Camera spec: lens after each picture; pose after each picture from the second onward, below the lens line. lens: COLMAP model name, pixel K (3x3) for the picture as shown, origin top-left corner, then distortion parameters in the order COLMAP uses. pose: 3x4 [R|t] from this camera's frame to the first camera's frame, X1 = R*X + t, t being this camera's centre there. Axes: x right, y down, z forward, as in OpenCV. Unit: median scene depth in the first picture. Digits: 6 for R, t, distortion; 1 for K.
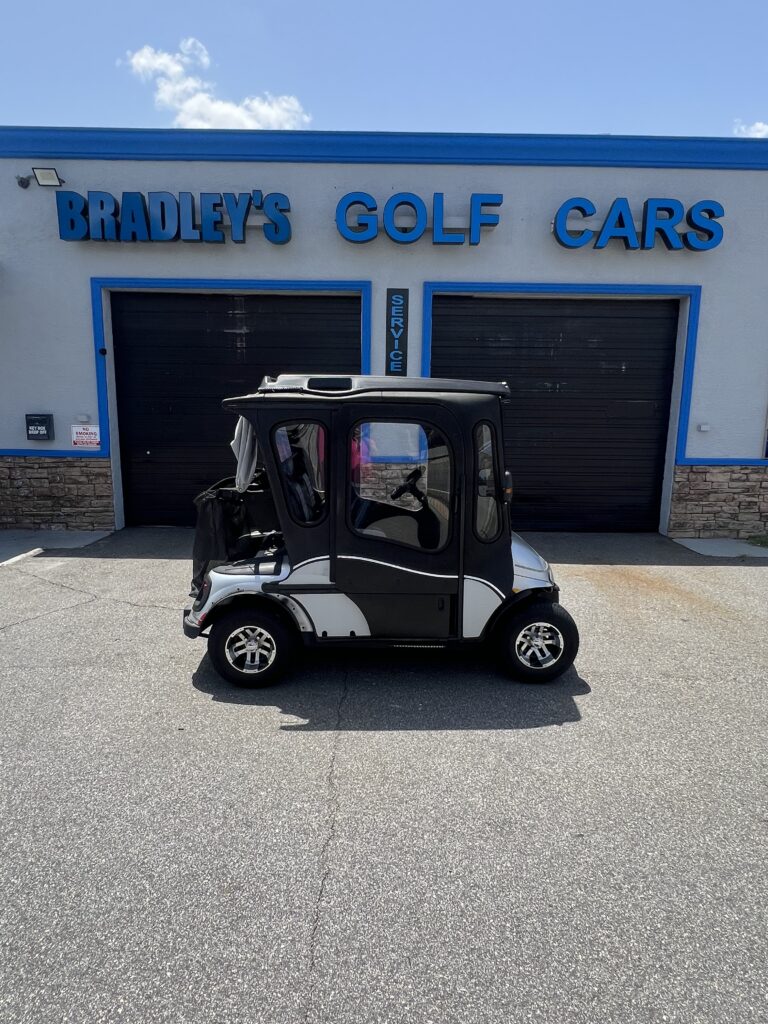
lens RADIAL K [[635.0, 0, 382.1], [0, 635.0, 523.0], [0, 0, 1]] dist [-0.019627, 0.006400]
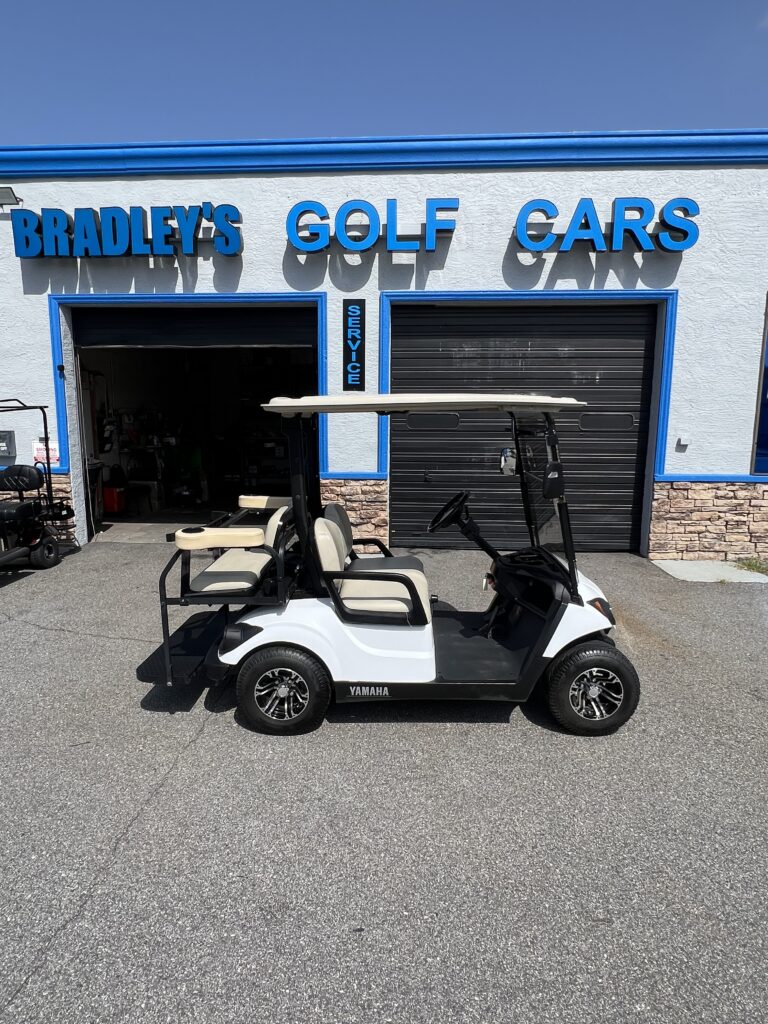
lens RADIAL K [[635.0, 0, 388.6], [0, 635.0, 517.8], [0, 0, 1]] dist [-0.019627, 0.006400]
pose [[0.997525, 0.004407, -0.070181, 0.172576], [-0.005869, 0.999770, -0.020639, -0.020001], [0.070074, 0.021000, 0.997321, 0.056430]]
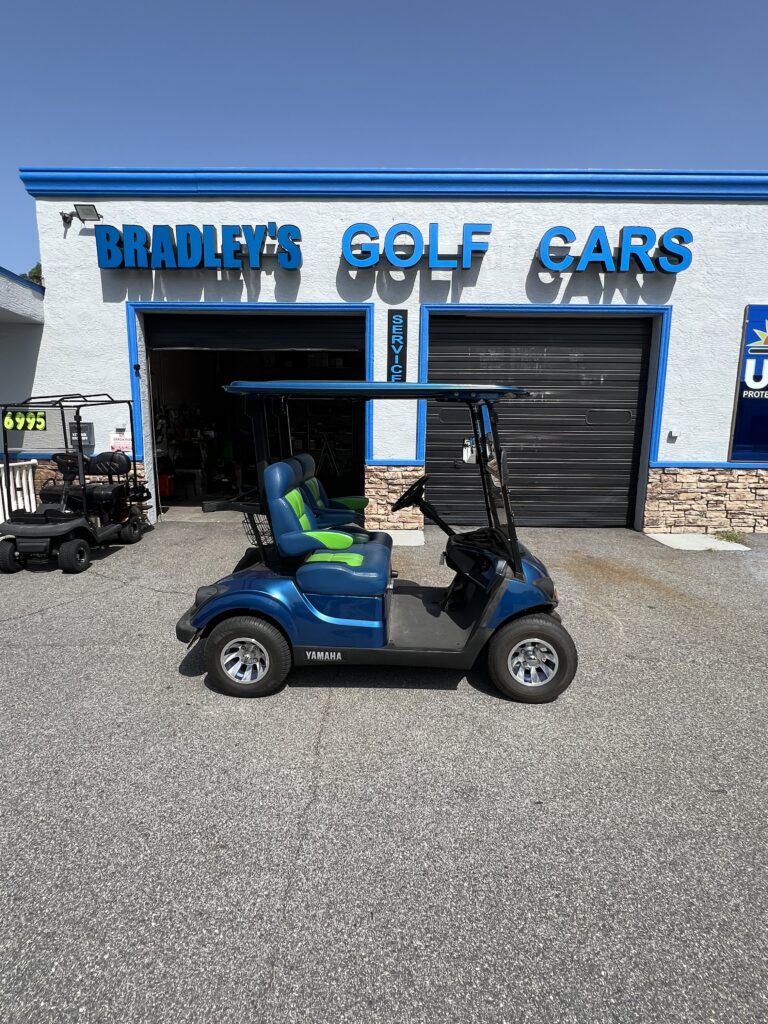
lens RADIAL K [[561.8, 0, 384.0], [0, 561.8, 522.2], [0, 0, 1]] dist [-0.019099, 0.006748]
pose [[0.999741, 0.001577, -0.022717, 0.027513], [-0.001480, 0.999990, 0.004254, 0.001483], [0.022724, -0.004219, 0.999733, 0.010334]]
